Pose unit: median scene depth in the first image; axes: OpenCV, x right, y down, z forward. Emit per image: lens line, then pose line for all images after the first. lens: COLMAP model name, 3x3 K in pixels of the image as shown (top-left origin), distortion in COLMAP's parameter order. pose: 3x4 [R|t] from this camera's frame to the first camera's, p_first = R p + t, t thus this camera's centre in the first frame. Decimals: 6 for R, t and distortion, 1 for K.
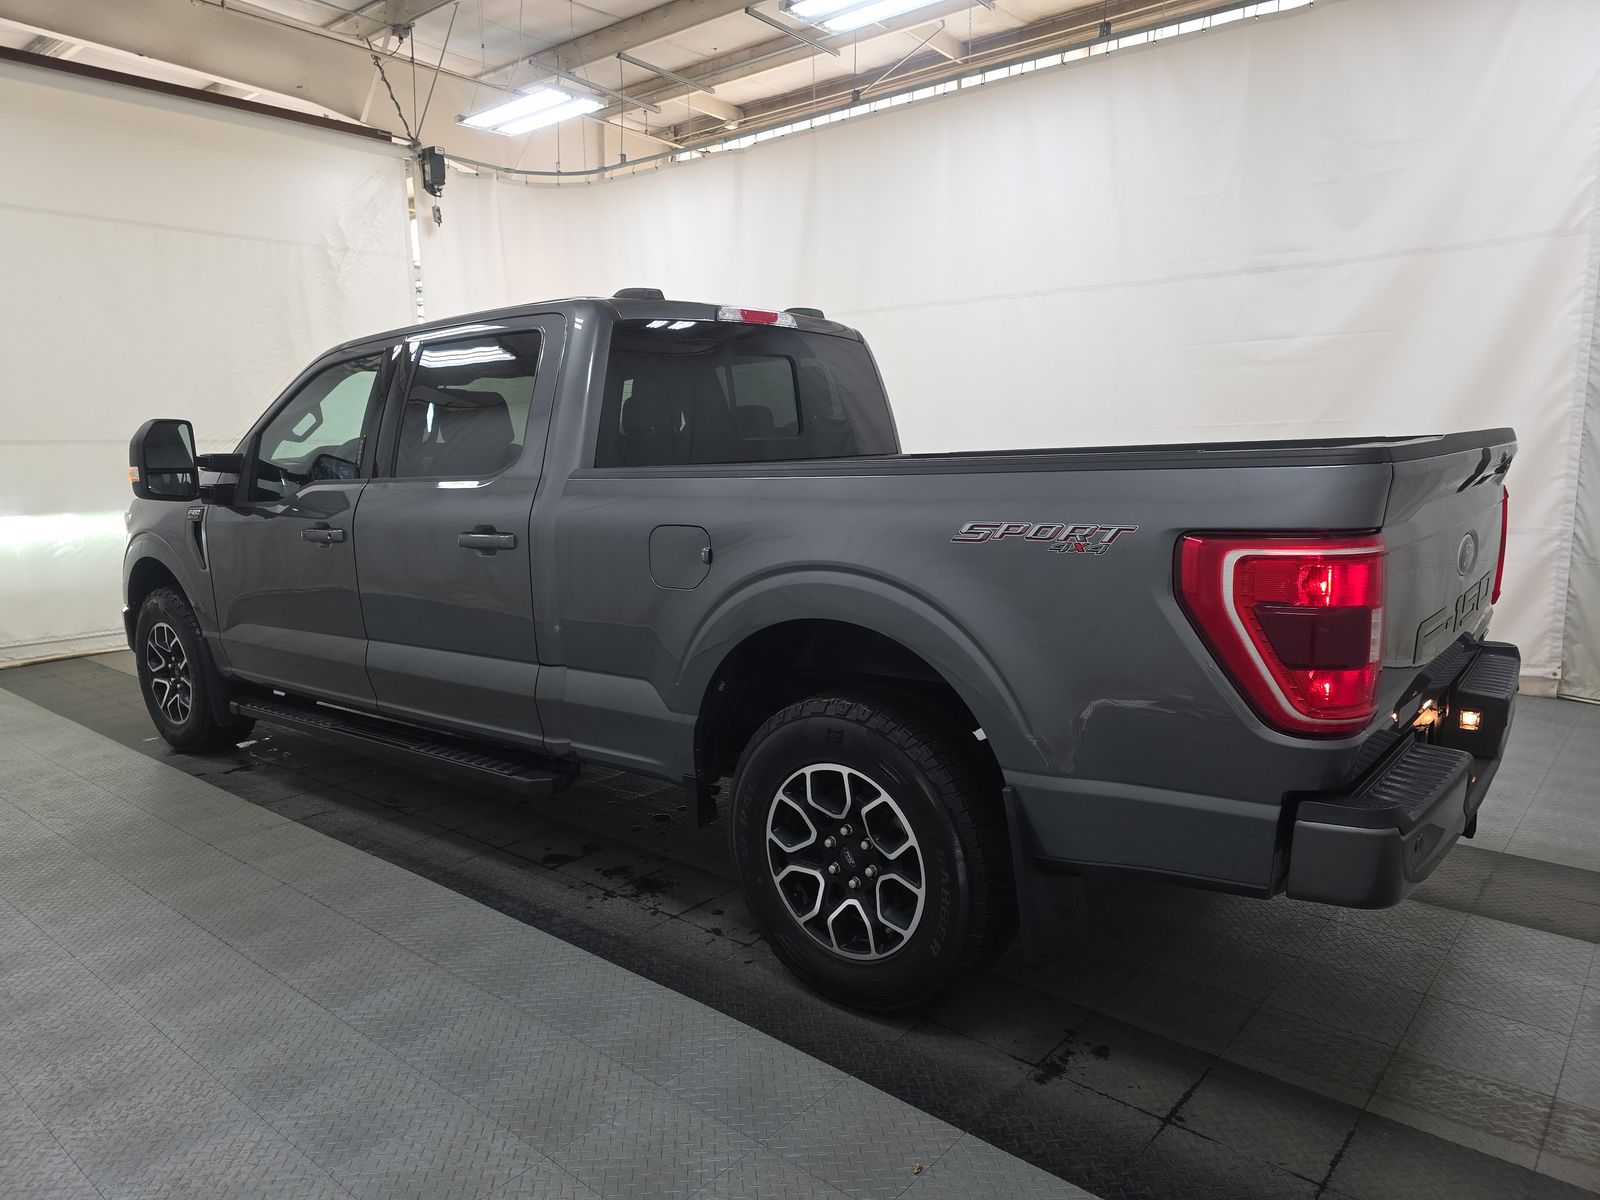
lens RADIAL K [[1110.3, 0, 800.0], [0, 1110.3, 600.0], [0, 0, 1]] dist [0.076975, -0.067843]
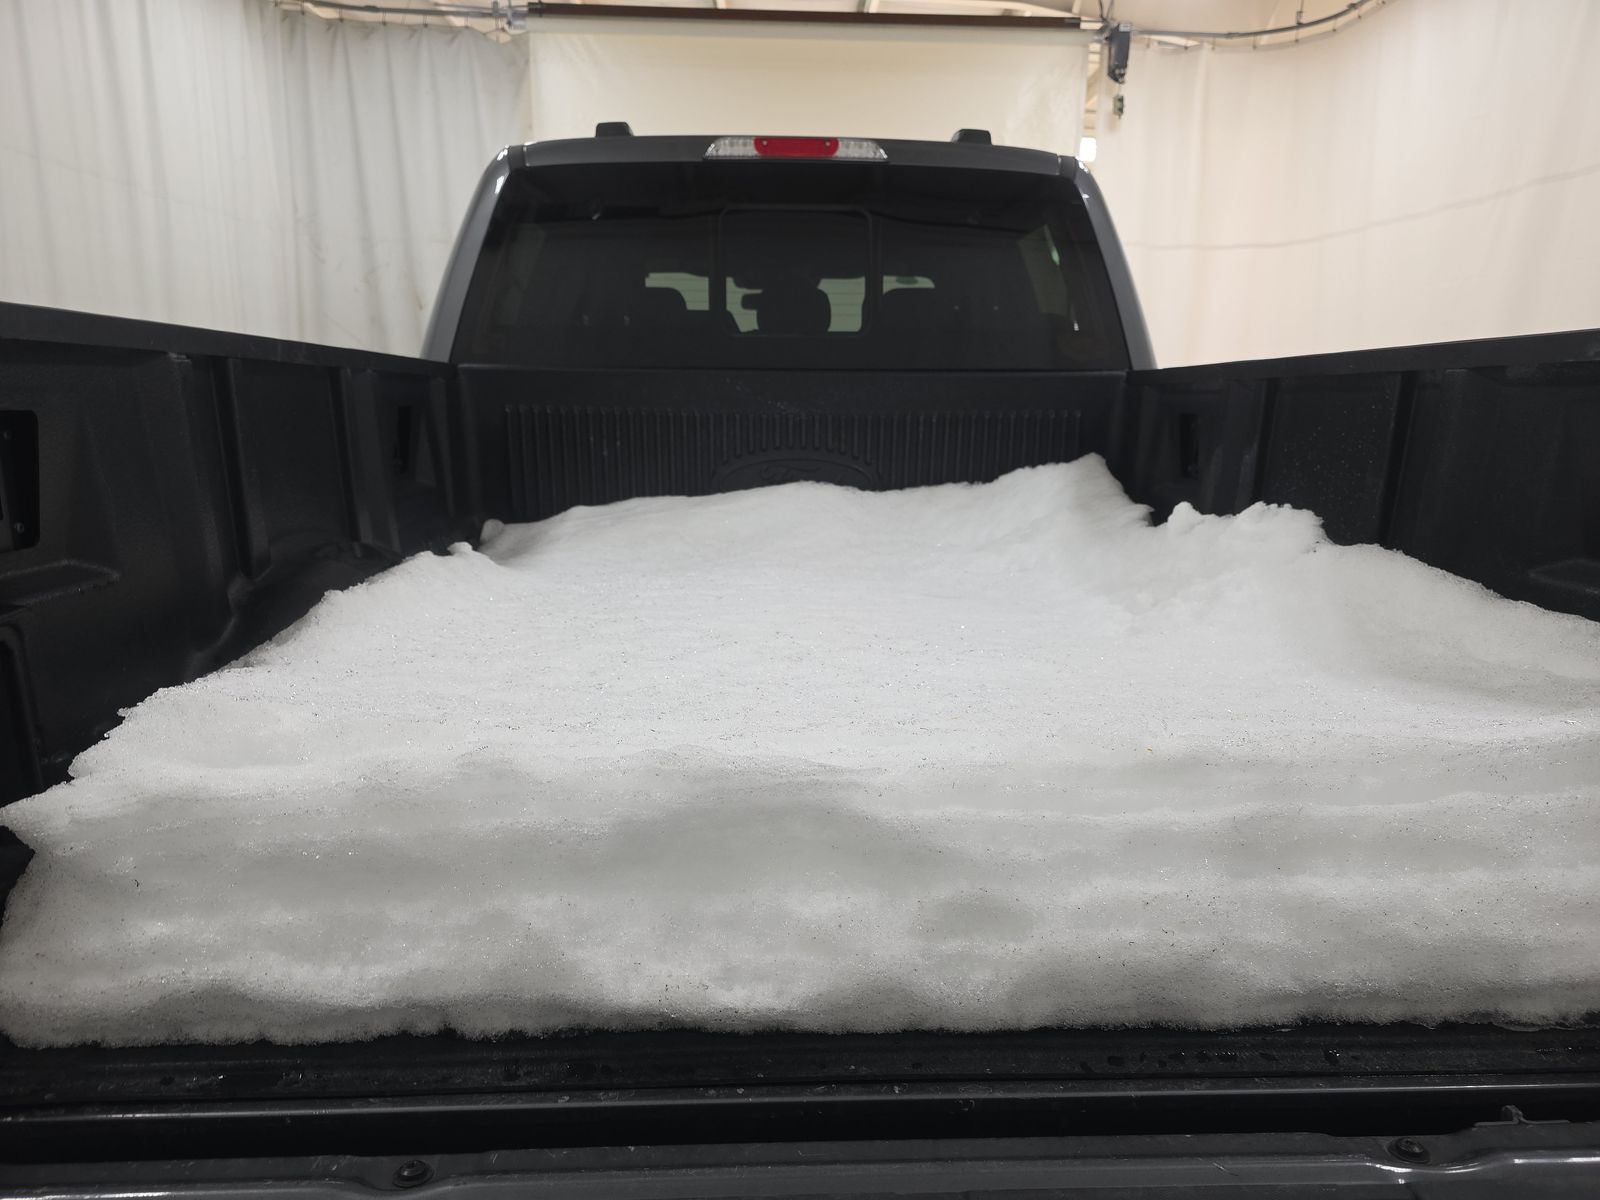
lens RADIAL K [[1097.9, 0, 812.9], [0, 1097.9, 620.4], [0, 0, 1]] dist [0.010588, 0.000708]
pose [[0.644030, 0.189450, -0.741171, 0.245785], [-0.137936, 0.981729, 0.131081, -0.031966], [0.752462, 0.017814, 0.658394, 0.284375]]
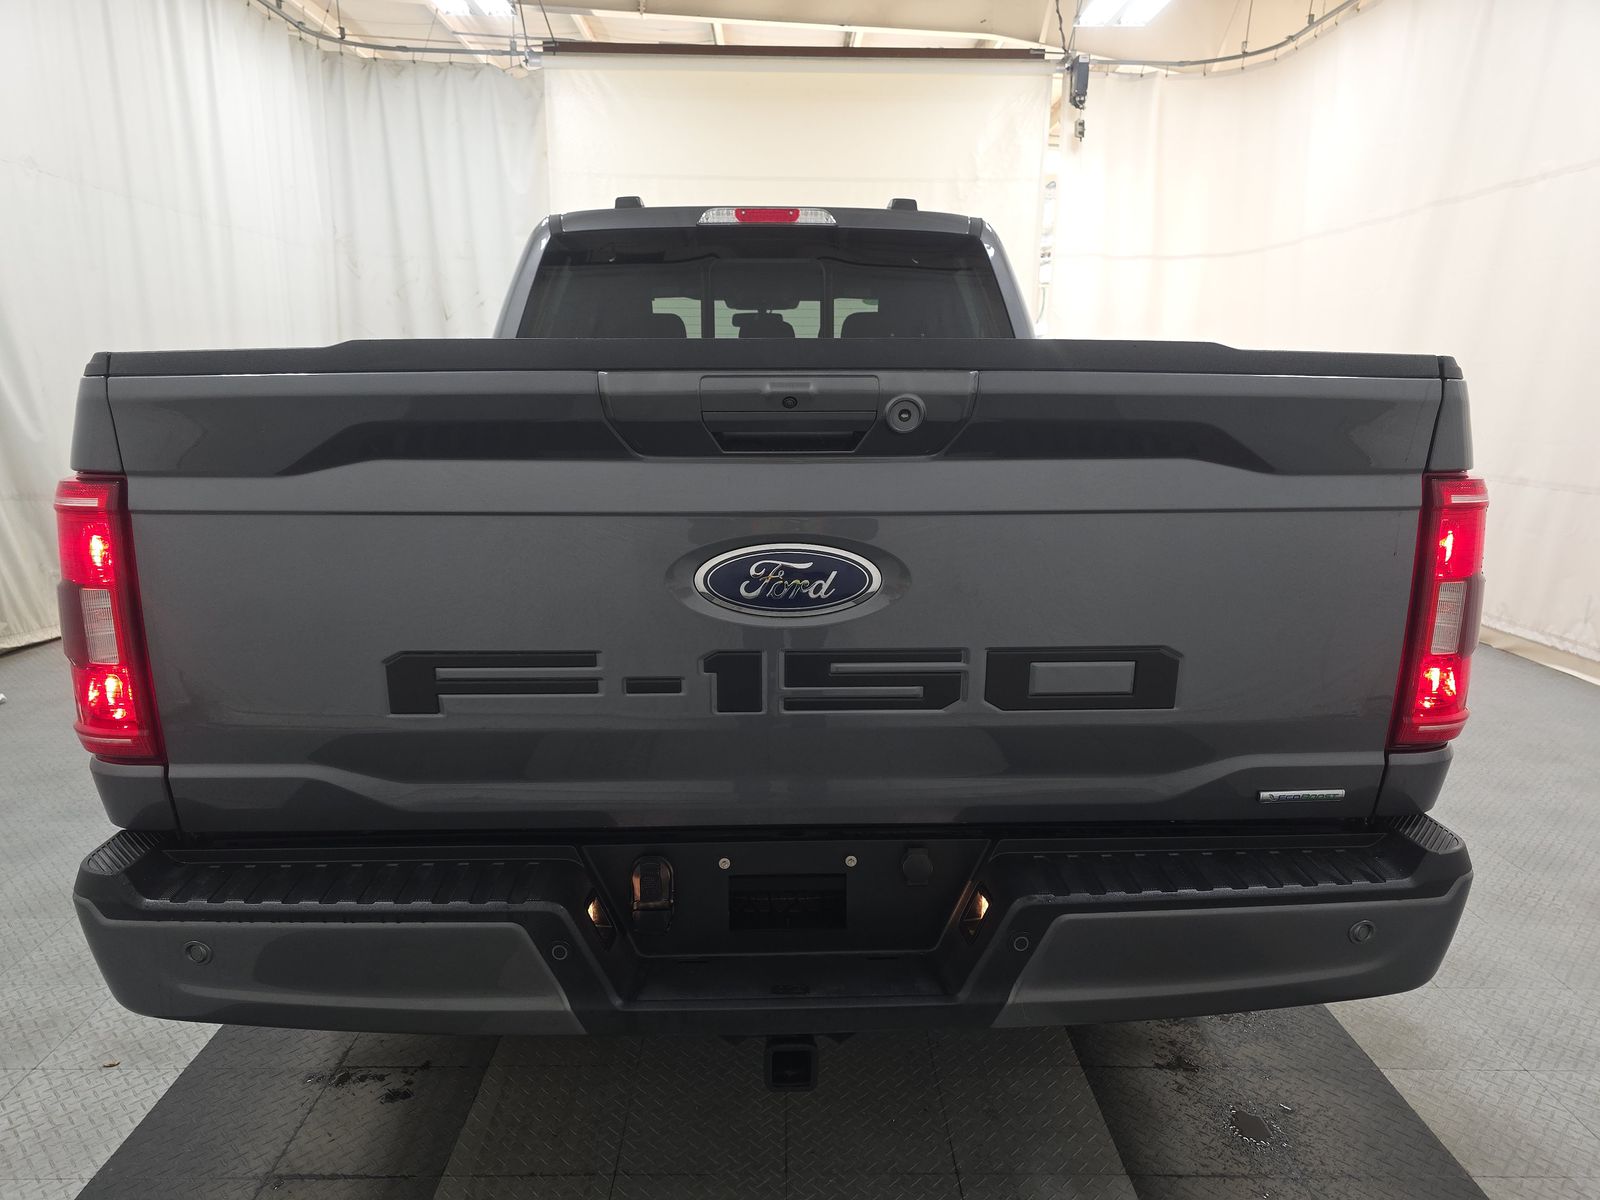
lens RADIAL K [[1110.3, 0, 800.0], [0, 1110.3, 600.0], [0, 0, 1]] dist [0.076975, -0.067843]
pose [[0.632314, 0.174560, -0.754790, 0.337098], [-0.132291, 0.984303, 0.116815, -0.031030], [0.763334, 0.025988, 0.645481, 0.225272]]
